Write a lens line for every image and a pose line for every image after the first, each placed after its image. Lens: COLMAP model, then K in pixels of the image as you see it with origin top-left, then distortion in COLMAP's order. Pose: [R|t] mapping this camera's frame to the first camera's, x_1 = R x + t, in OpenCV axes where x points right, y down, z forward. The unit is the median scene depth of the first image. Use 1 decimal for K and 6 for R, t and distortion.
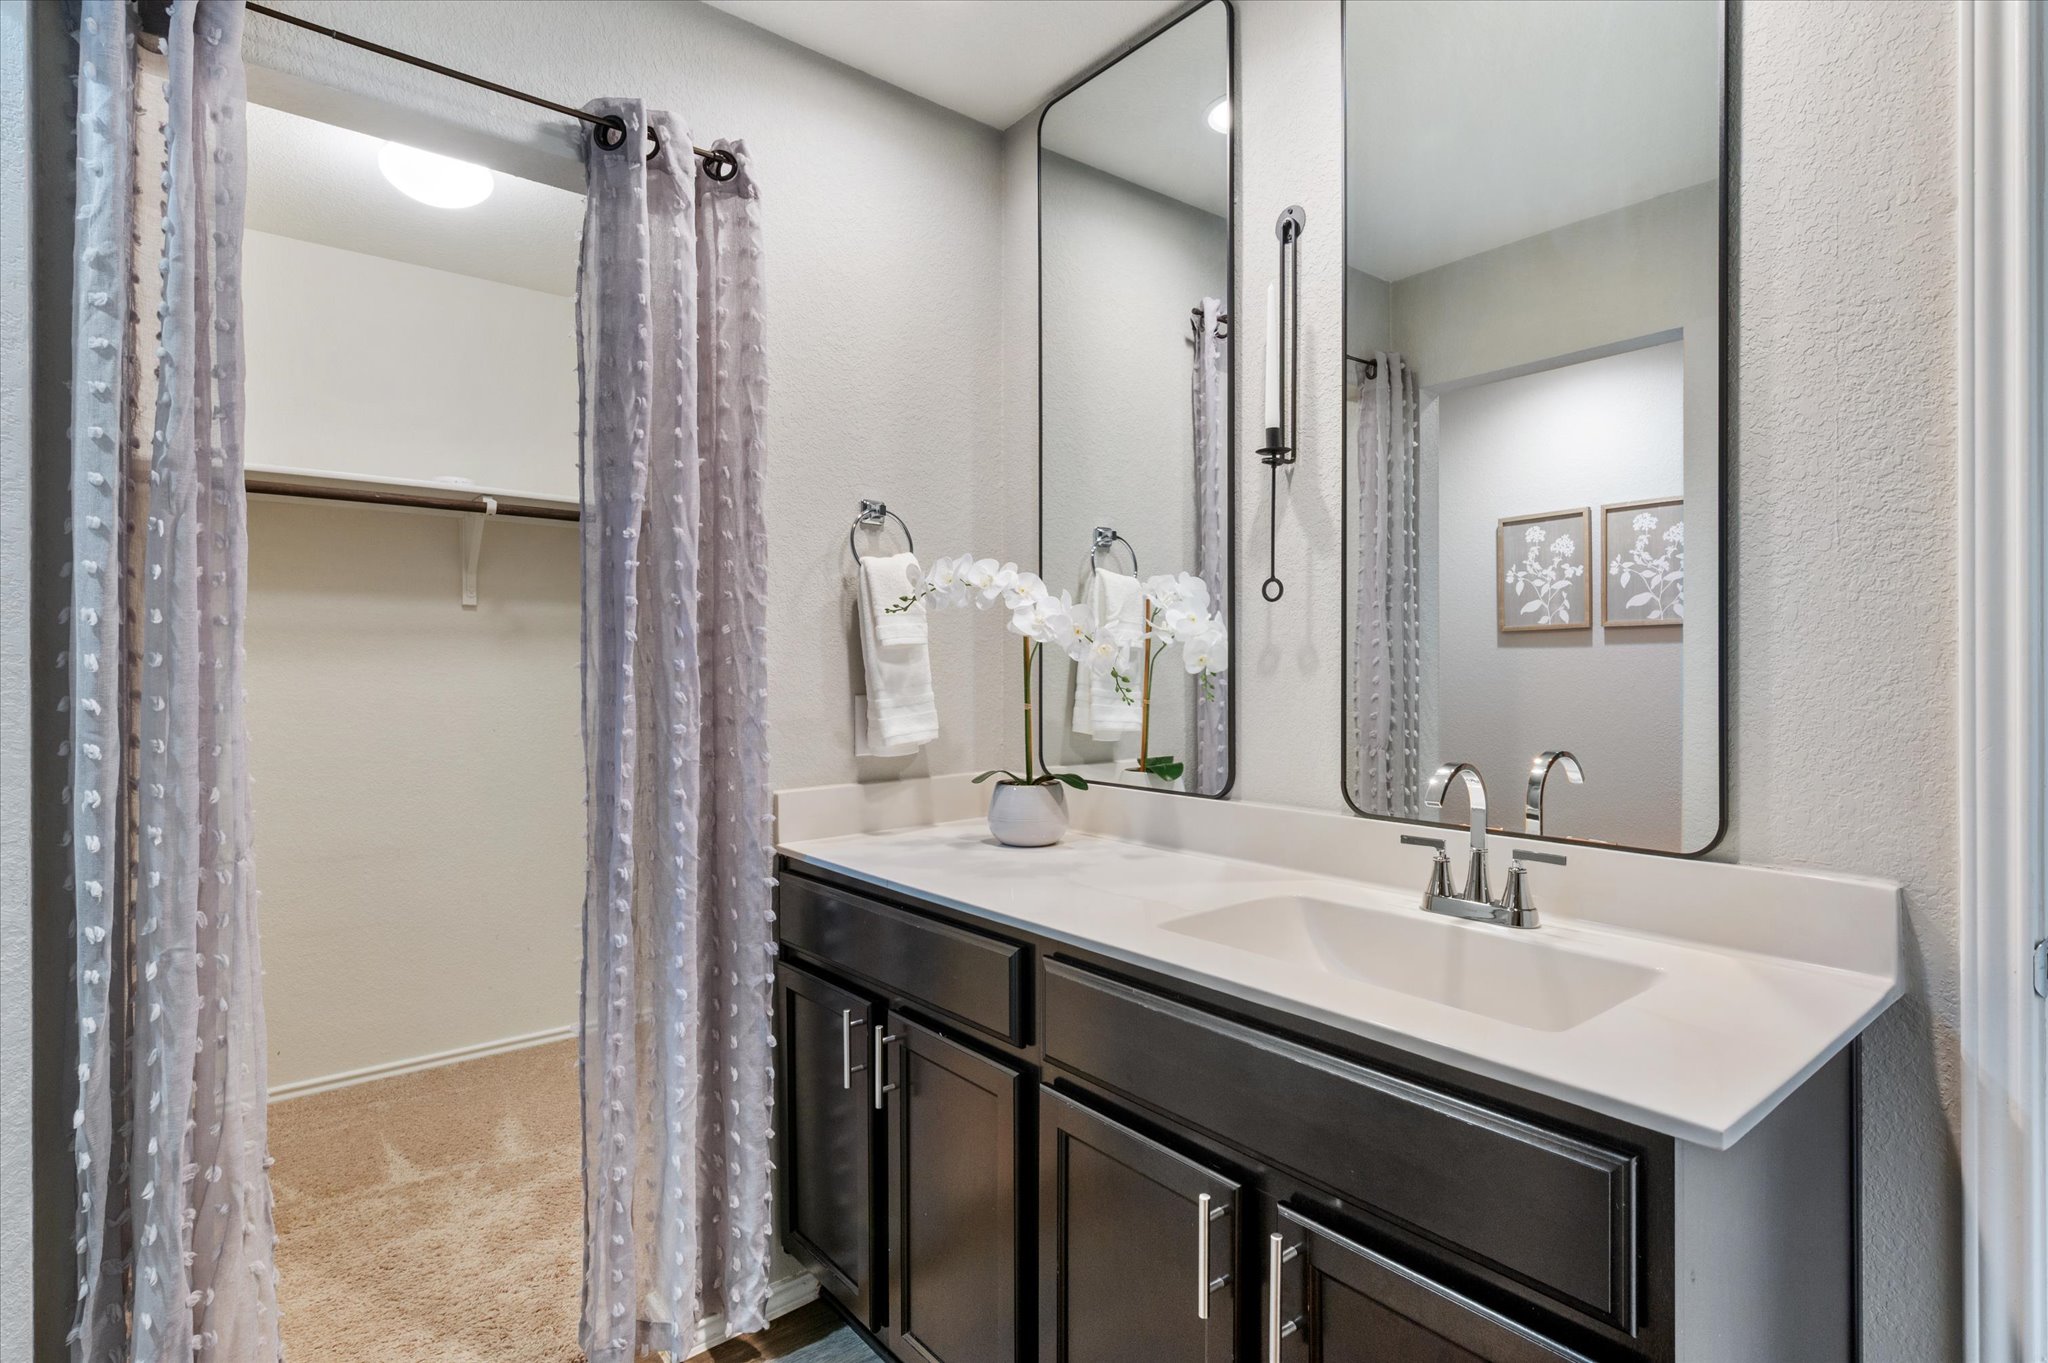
lens RADIAL K [[945.0, 0, 1032.1], [0, 945.0, 676.8], [0, 0, 1]] dist [-0.000211, 0.000154]
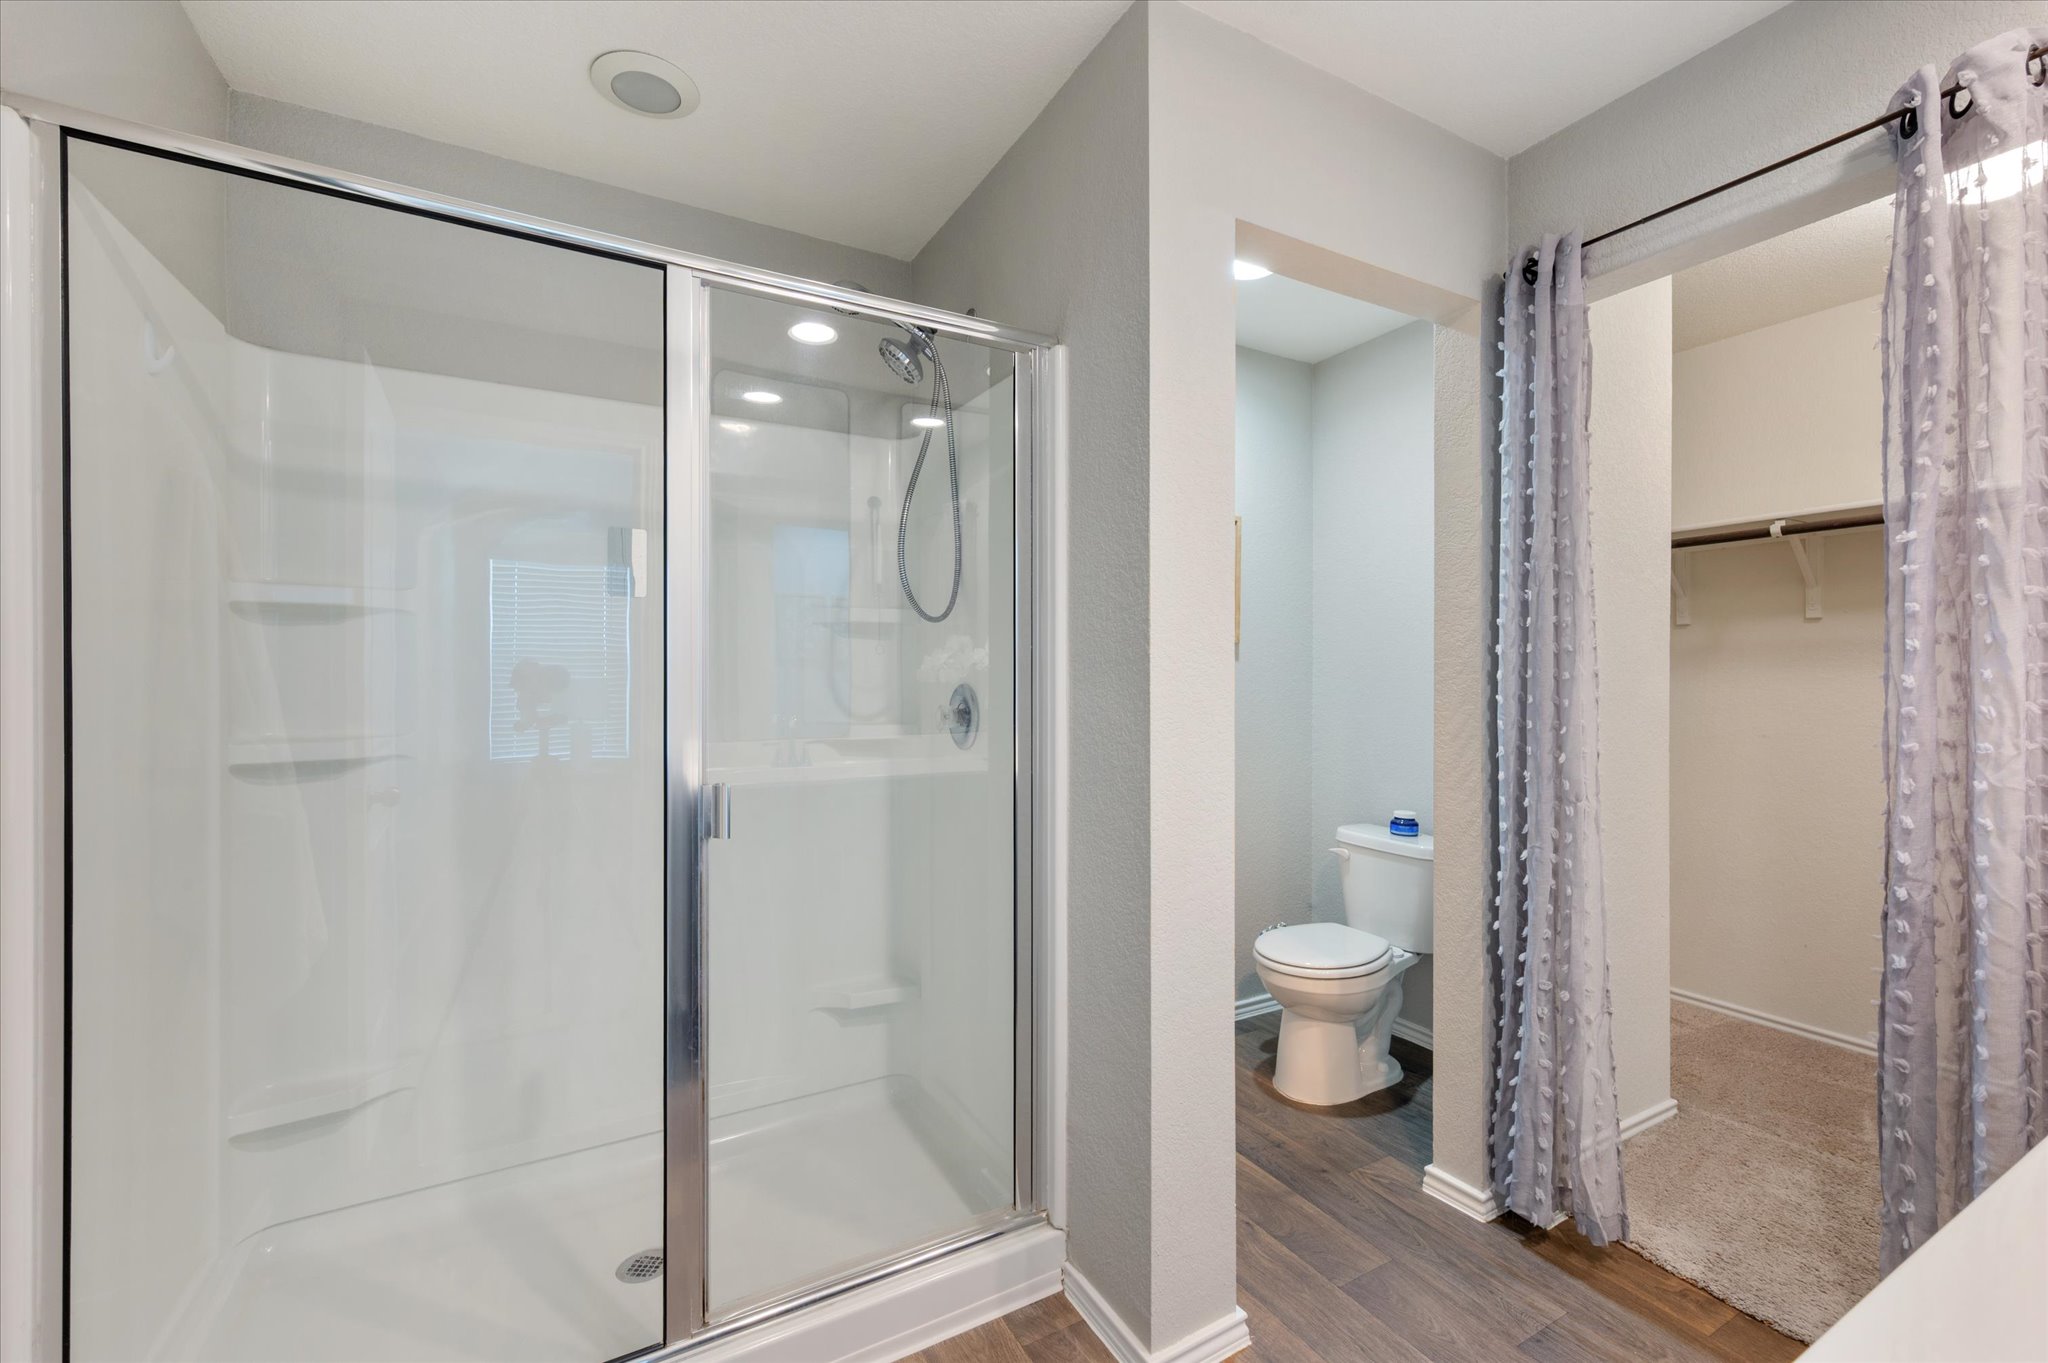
lens RADIAL K [[945.0, 0, 1032.1], [0, 945.0, 676.8], [0, 0, 1]] dist [-0.000211, 0.000154]
pose [[-0.168536, 0.000600, -0.985695, 0.658716], [-0.003129, 0.999994, 0.001144, -0.009197], [0.985691, 0.003277, -0.168533, 0.291705]]
